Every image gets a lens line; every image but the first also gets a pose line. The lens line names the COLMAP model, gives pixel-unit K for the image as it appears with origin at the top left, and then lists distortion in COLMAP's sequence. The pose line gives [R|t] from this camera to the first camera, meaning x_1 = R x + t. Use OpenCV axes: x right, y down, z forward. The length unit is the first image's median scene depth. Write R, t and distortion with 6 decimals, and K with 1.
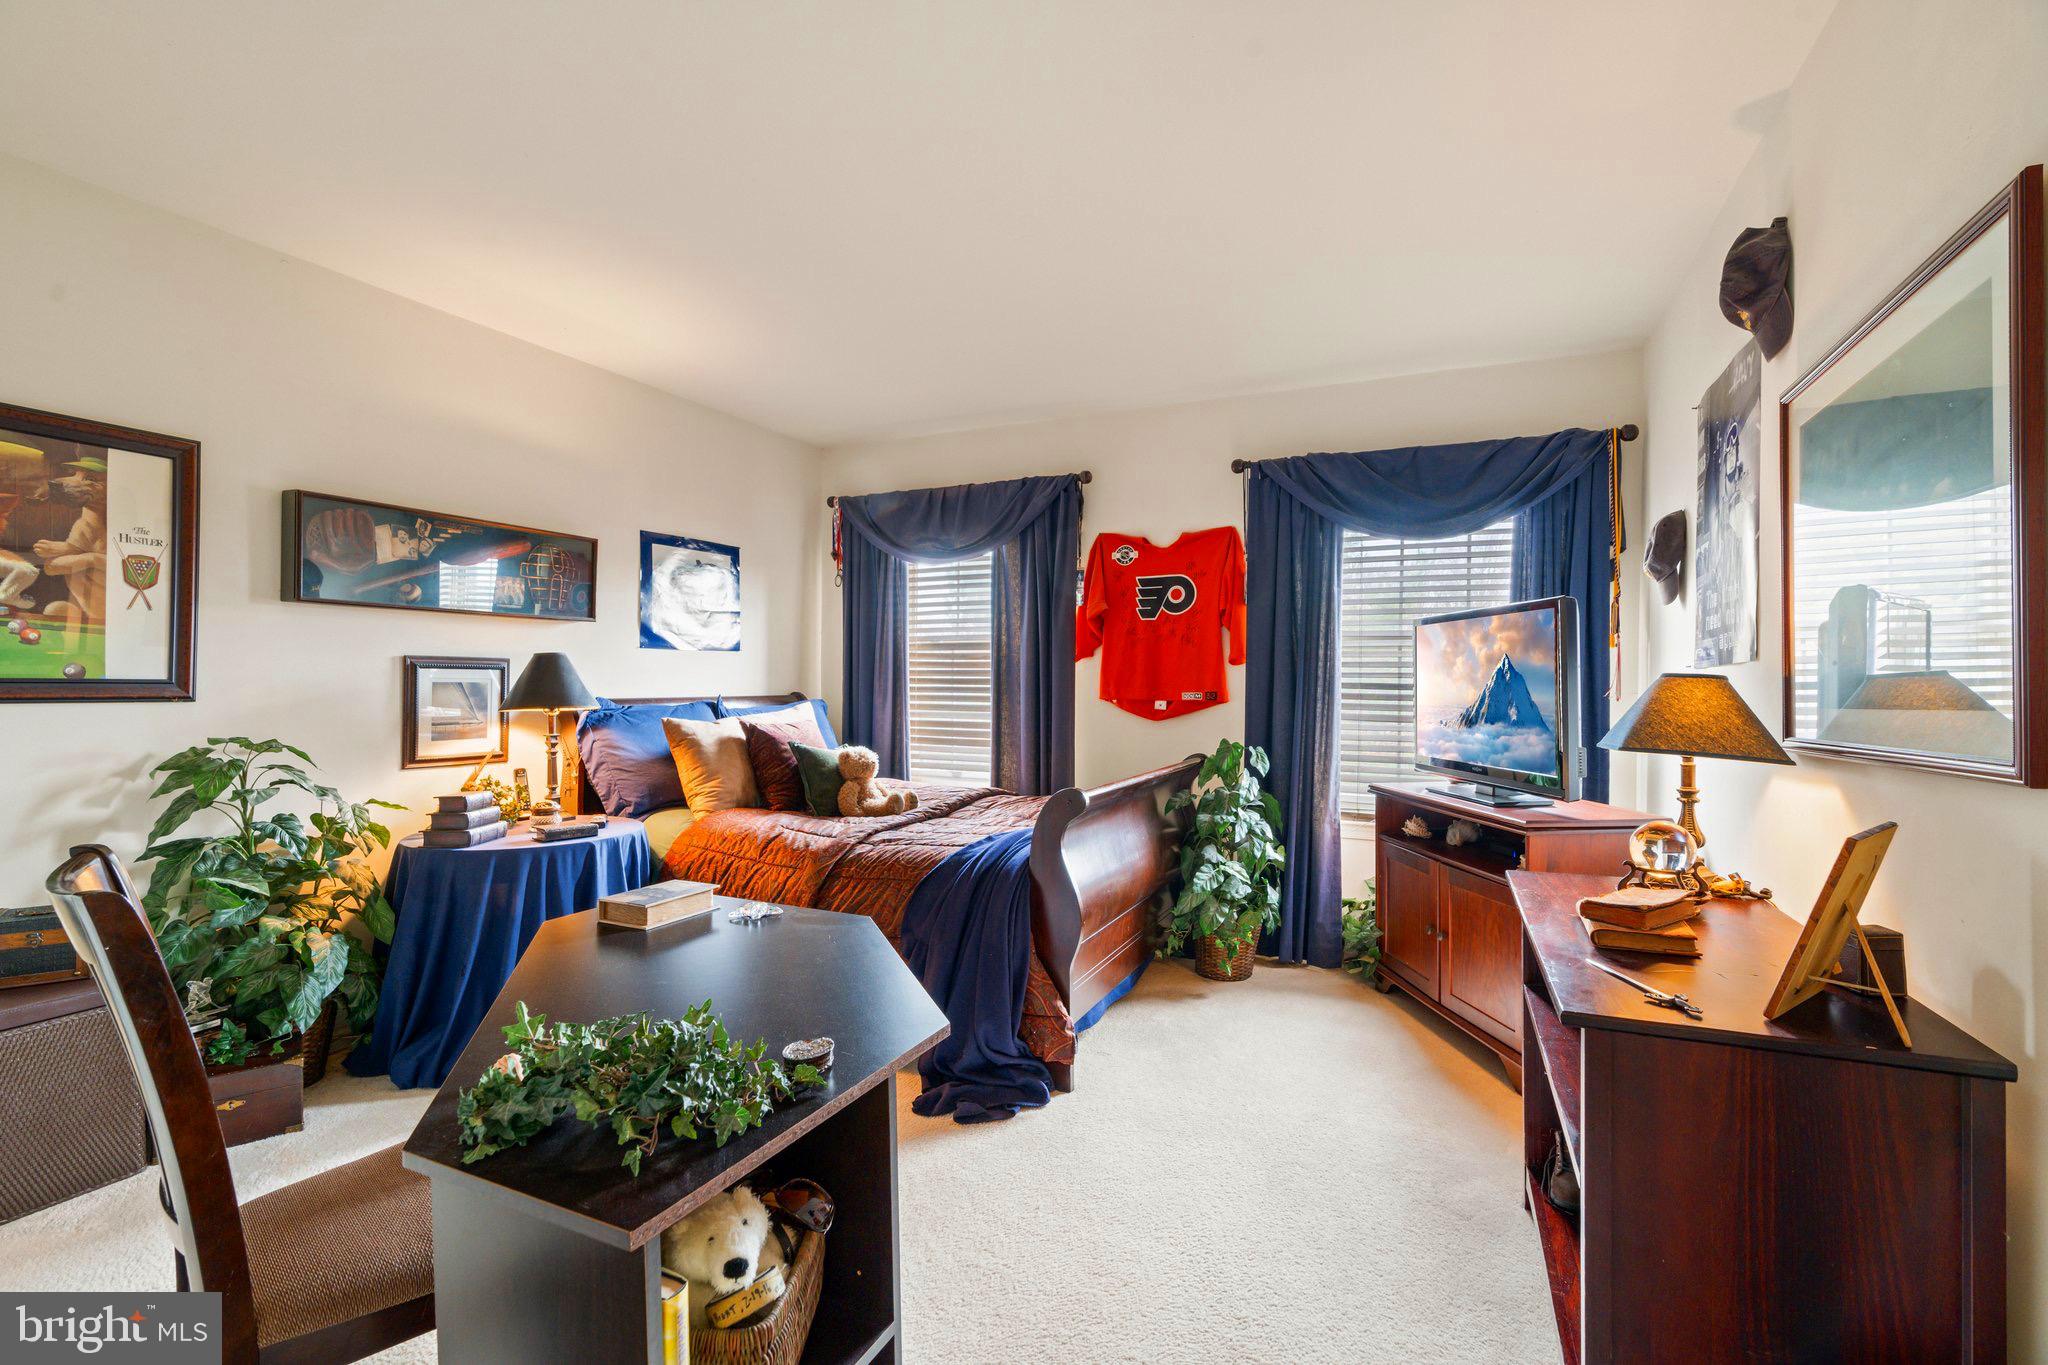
lens RADIAL K [[919.3, 0, 1025.3], [0, 919.3, 700.9], [0, 0, 1]] dist [-0.003588, 0.000004]
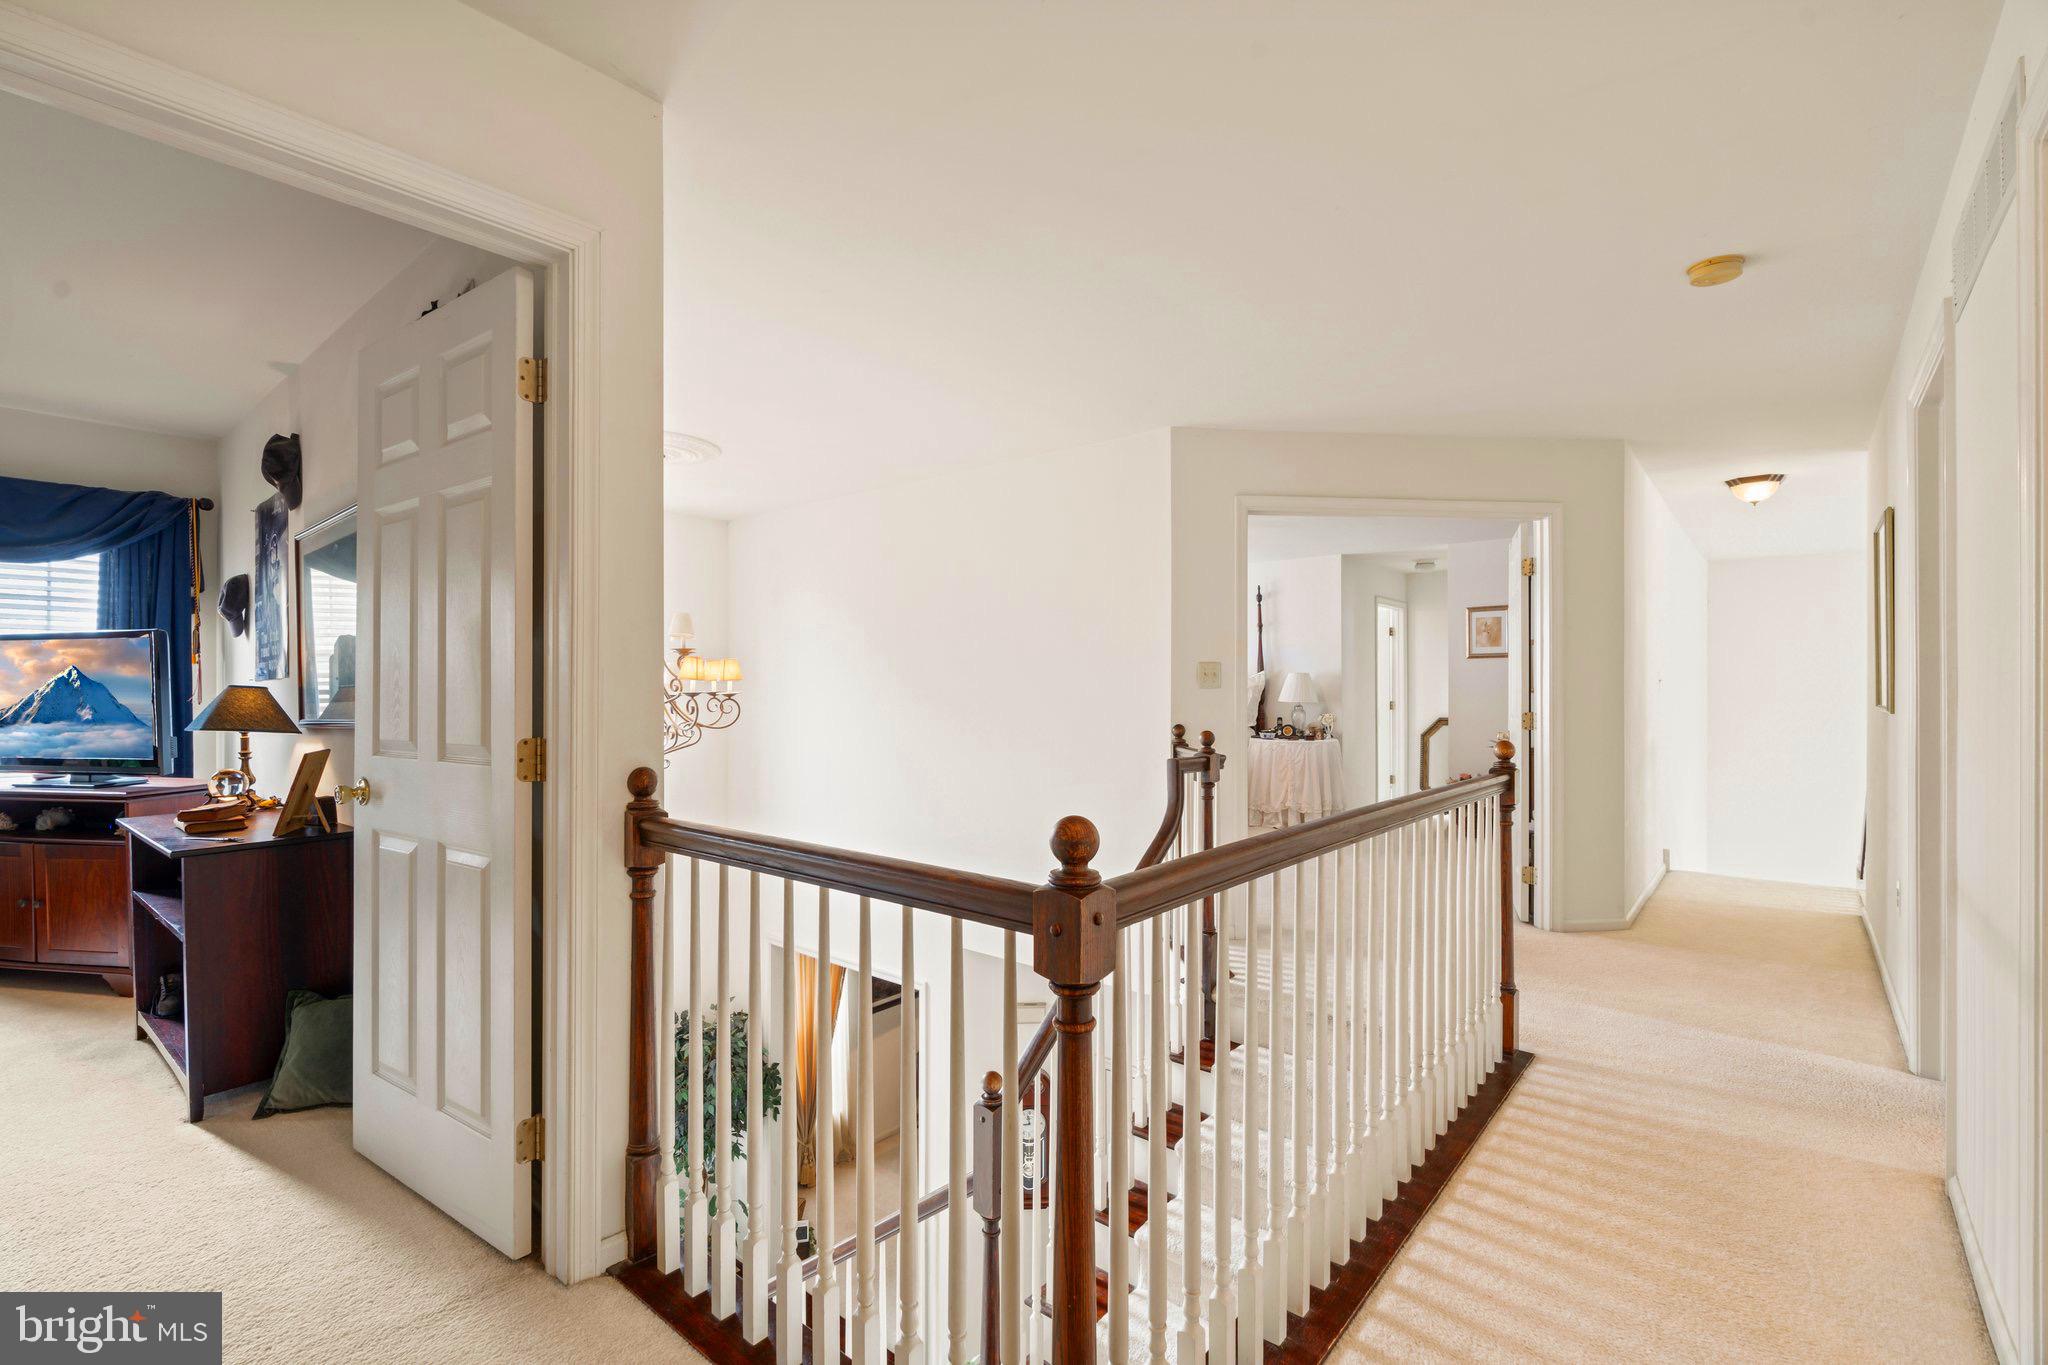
lens RADIAL K [[923.3, 0, 1014.1], [0, 923.3, 676.0], [0, 0, 1]] dist [-0.004561, 0.000348]
pose [[0.269562, 0.006884, 0.962959, -0.486411], [0.028263, 0.999487, -0.015056, 0.017685], [-0.962568, 0.031274, 0.269229, -0.754608]]
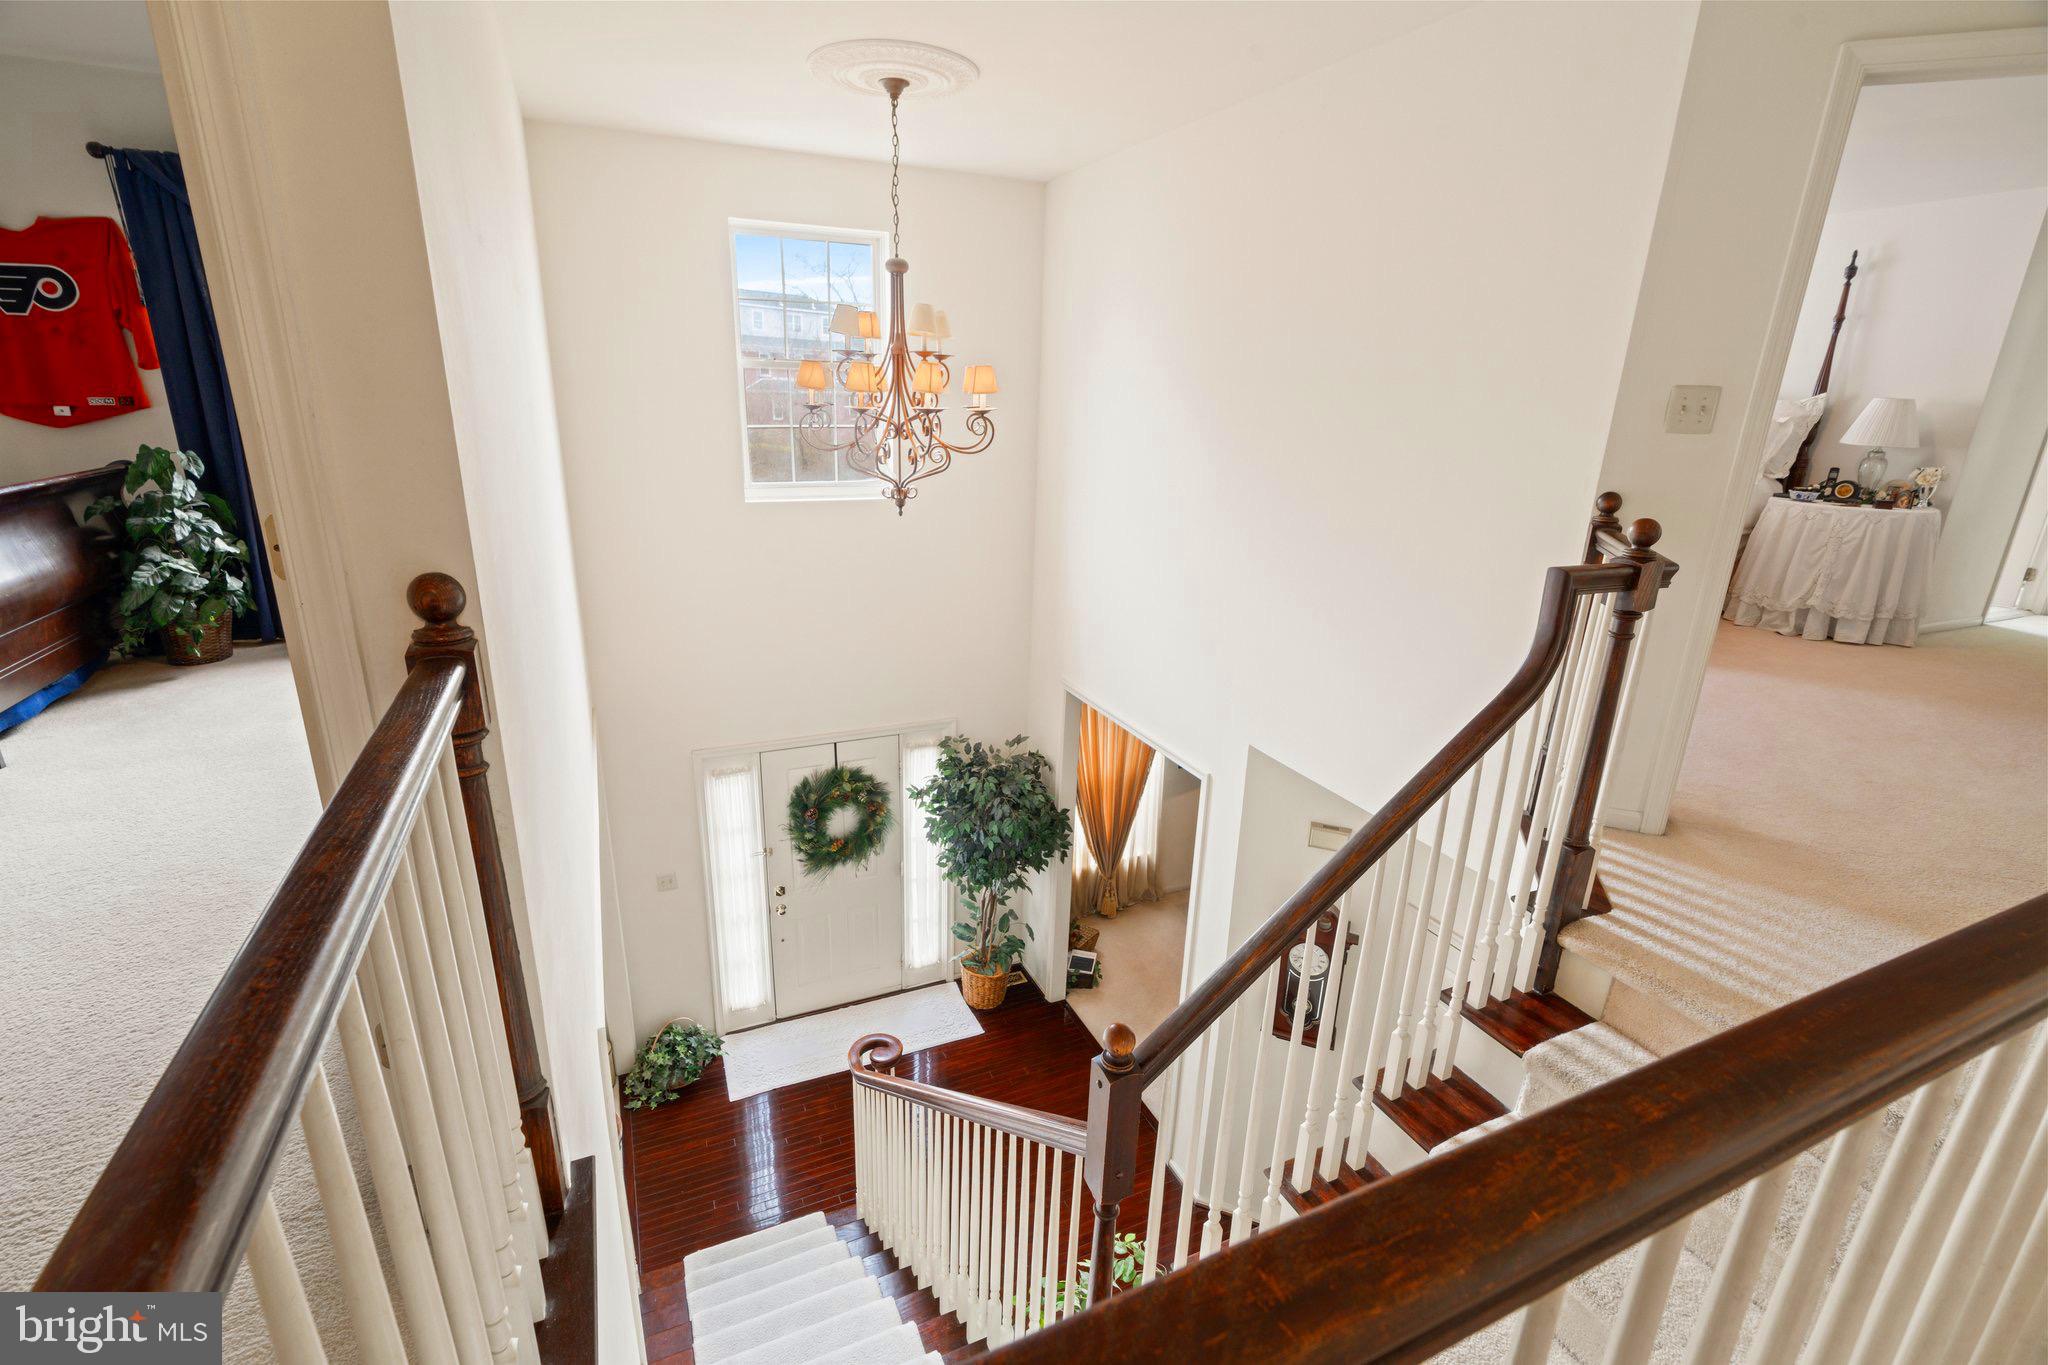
lens RADIAL K [[913.2, 0, 1023.1], [0, 913.2, 670.9], [0, 0, 1]] dist [0.001887, 0.000215]
pose [[0.653116, -0.215061, 0.726077, 0.095650], [-0.000280, 0.958756, 0.284231, -0.013511], [-0.757258, -0.185839, 0.626119, -0.766231]]
